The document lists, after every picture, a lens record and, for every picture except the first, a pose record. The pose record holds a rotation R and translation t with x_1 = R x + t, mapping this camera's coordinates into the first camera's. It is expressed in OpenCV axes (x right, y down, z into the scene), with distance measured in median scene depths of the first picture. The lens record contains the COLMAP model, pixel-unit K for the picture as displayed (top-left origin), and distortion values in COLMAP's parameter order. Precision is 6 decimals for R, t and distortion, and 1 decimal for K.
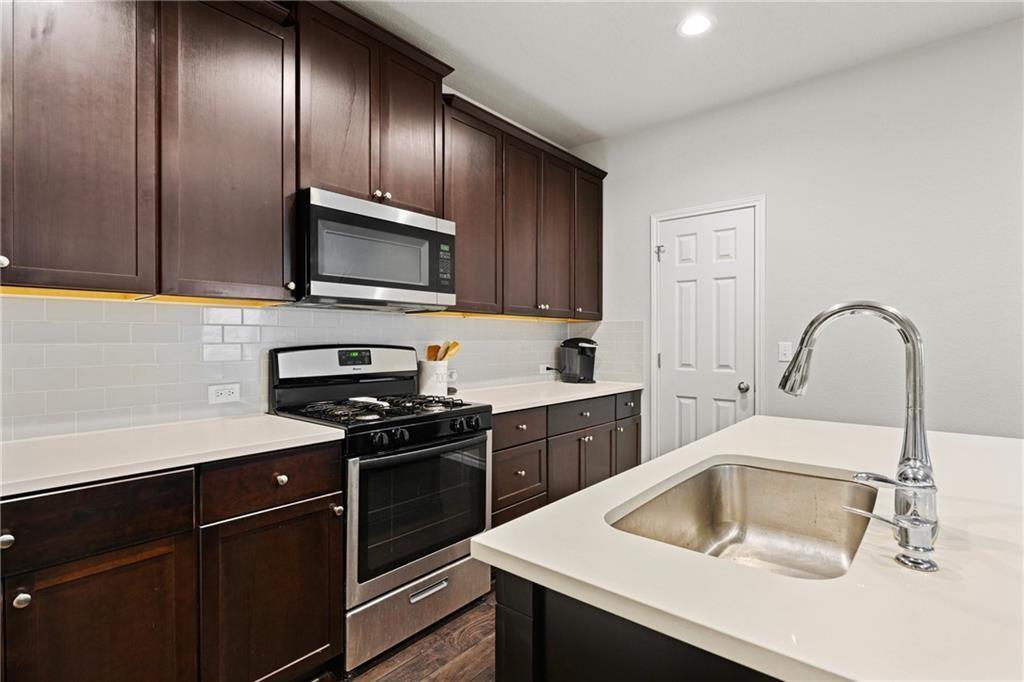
lens RADIAL K [[496.0, 0, 510.3], [0, 496.0, 342.0], [0, 0, 1]] dist [0.000728, 0.000135]
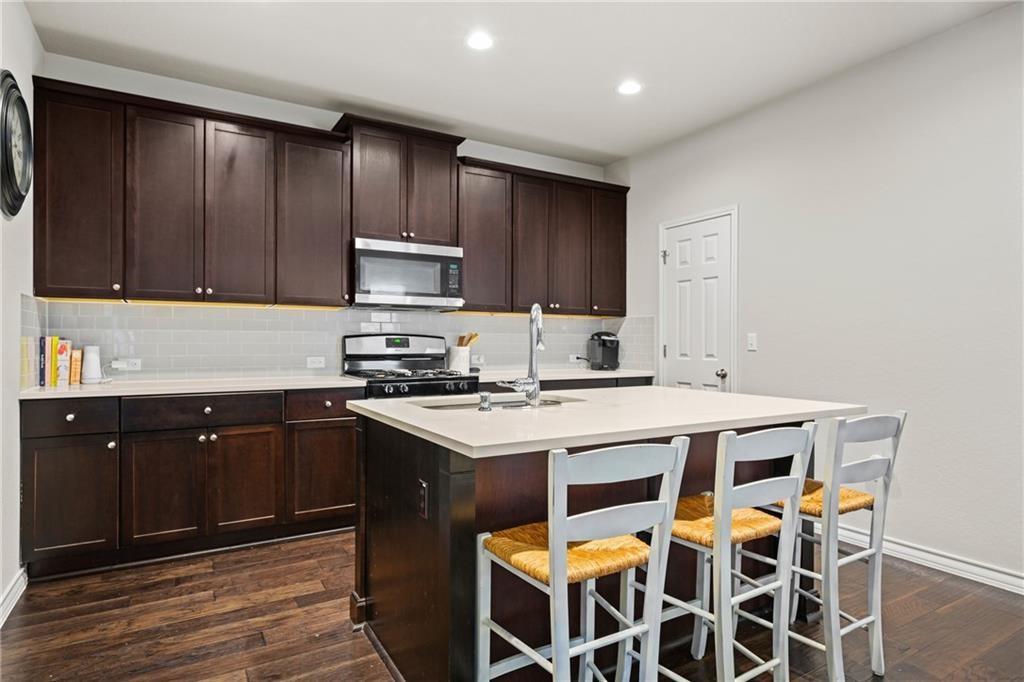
lens RADIAL K [[565.3, 0, 510.4], [0, 565.3, 343.2], [0, 0, 1]] dist [-0.003650, 0.000336]
pose [[0.944893, 0.003087, -0.327366, 0.552213], [-0.004691, 0.999981, -0.004113, 0.037277], [0.327347, 0.005422, 0.944889, -0.484248]]
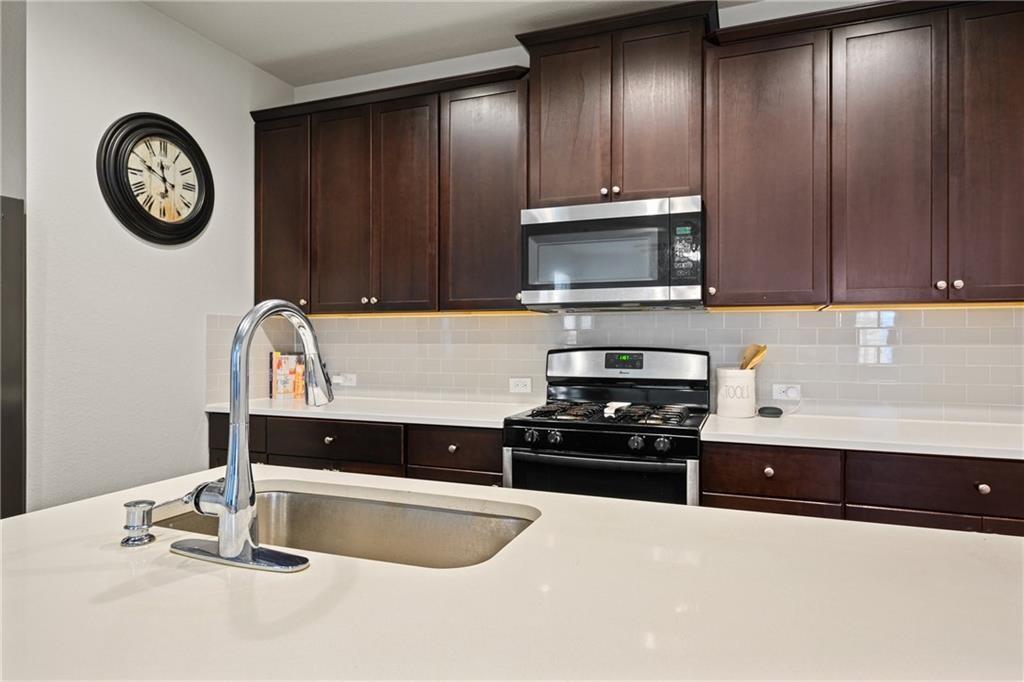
lens RADIAL K [[606.8, 0, 513.1], [0, 606.8, 340.3], [0, 0, 1]] dist [-0.001372, 0.000221]
pose [[0.322000, 0.000494, -0.946739, 0.718113], [-0.005317, 0.999985, -0.001287, -0.005797], [0.946725, 0.005448, 0.321998, 0.406692]]
